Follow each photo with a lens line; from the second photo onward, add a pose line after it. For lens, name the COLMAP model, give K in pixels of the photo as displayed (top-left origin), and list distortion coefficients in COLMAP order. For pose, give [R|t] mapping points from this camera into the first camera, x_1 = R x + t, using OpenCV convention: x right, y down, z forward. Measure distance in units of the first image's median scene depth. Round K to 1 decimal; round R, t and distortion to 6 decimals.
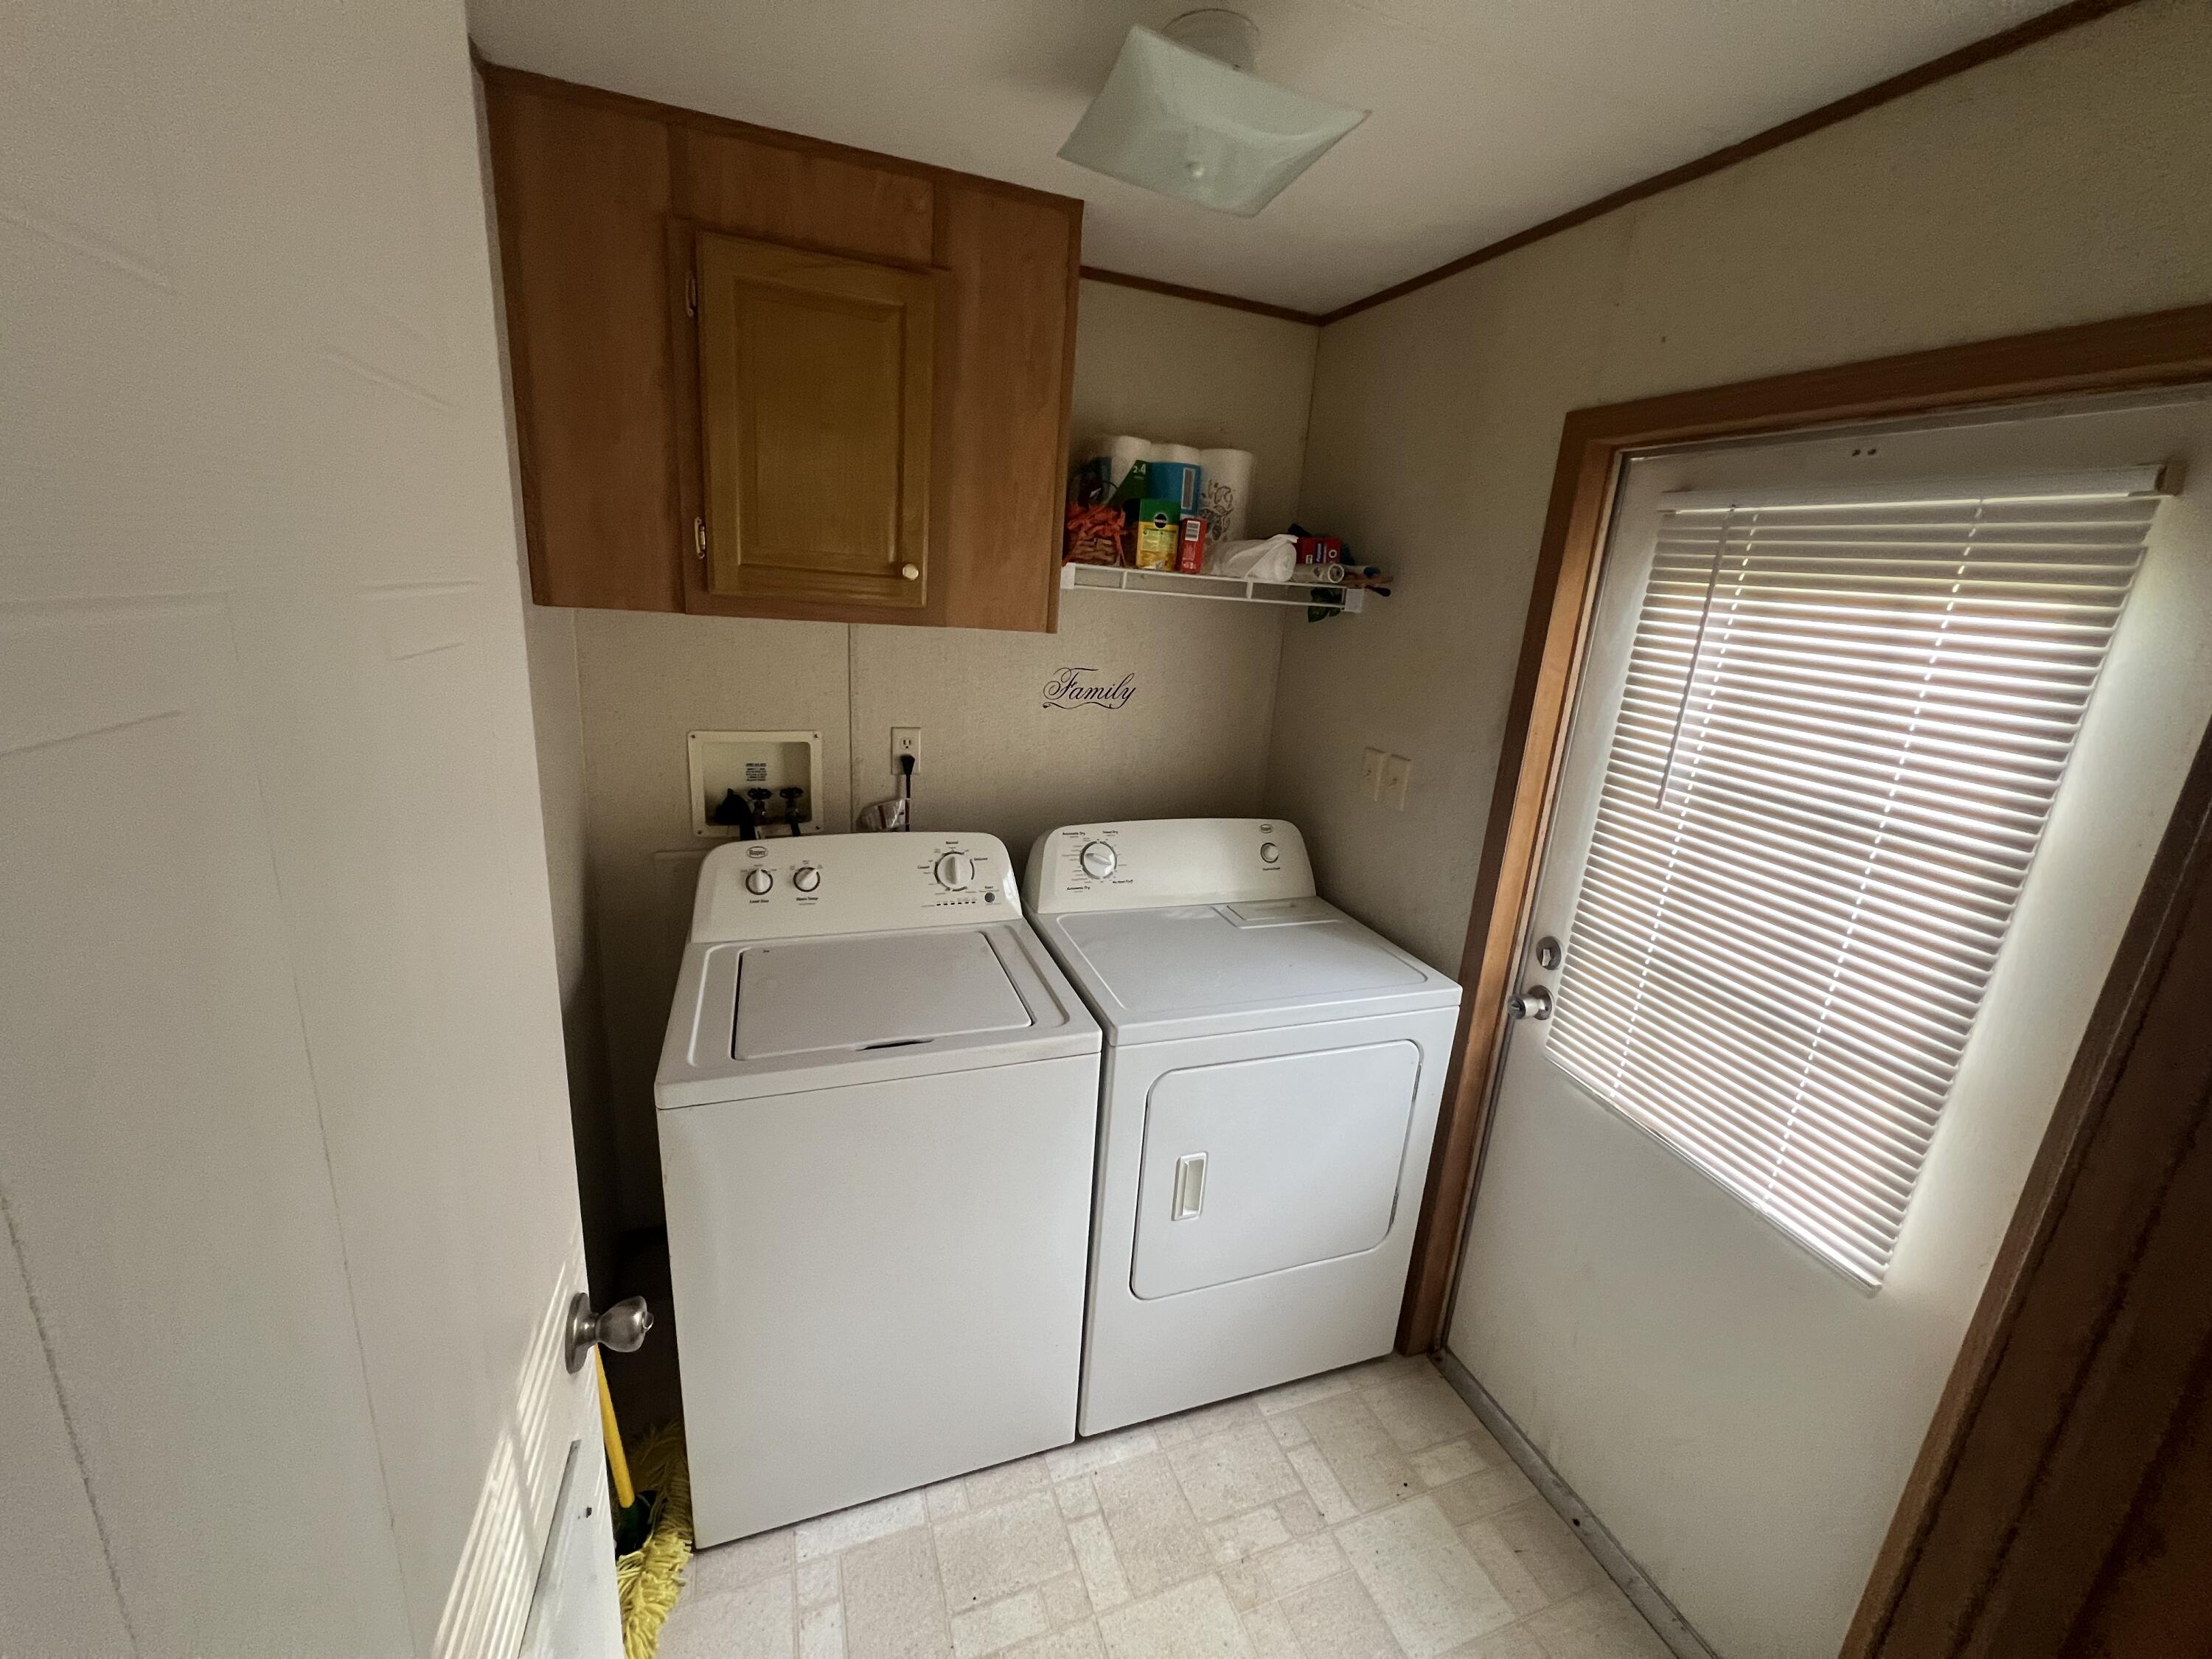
lens RADIAL K [[881.6, 0, 1098.7], [0, 881.6, 834.1], [0, 0, 1]] dist [-0.002693, 0.000304]
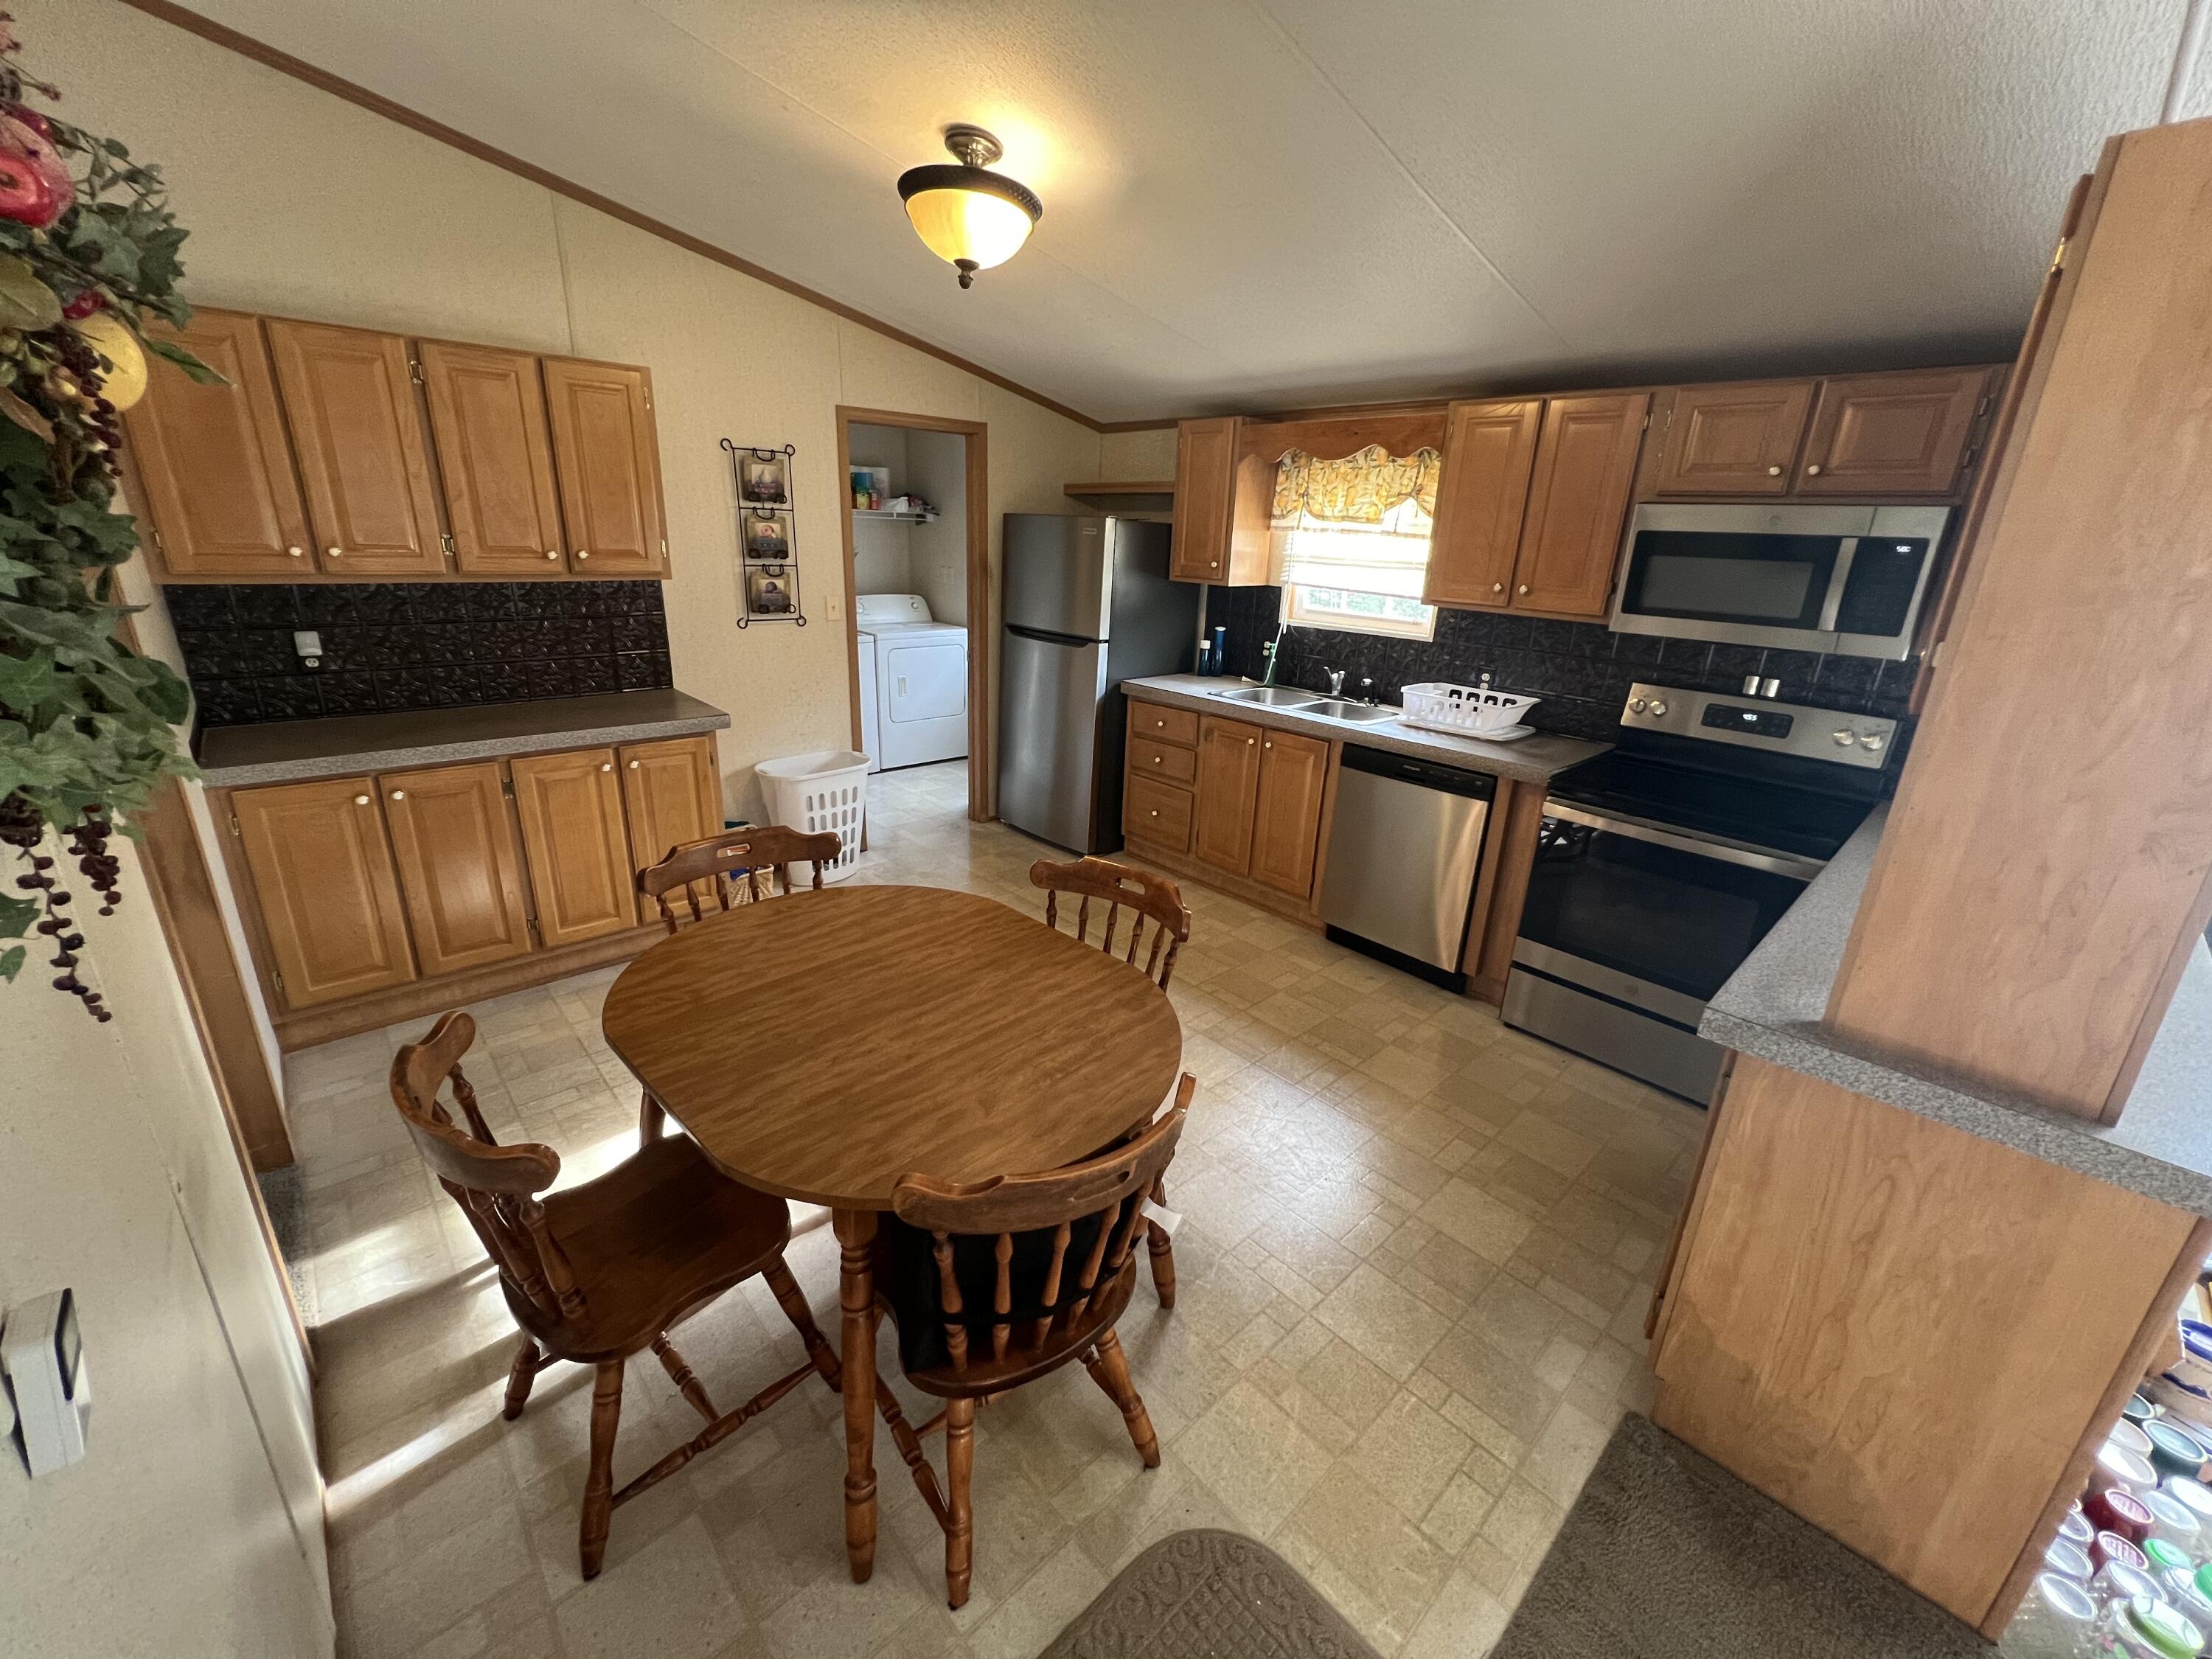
lens RADIAL K [[881.6, 0, 1103.3], [0, 881.6, 823.5], [0, 0, 1]] dist [-0.002693, 0.000304]
pose [[0.922642, -0.149252, 0.355606, -0.408490], [0.121108, 0.987562, 0.100268, 0.562464], [-0.366148, -0.049445, 0.929242, -2.164887]]
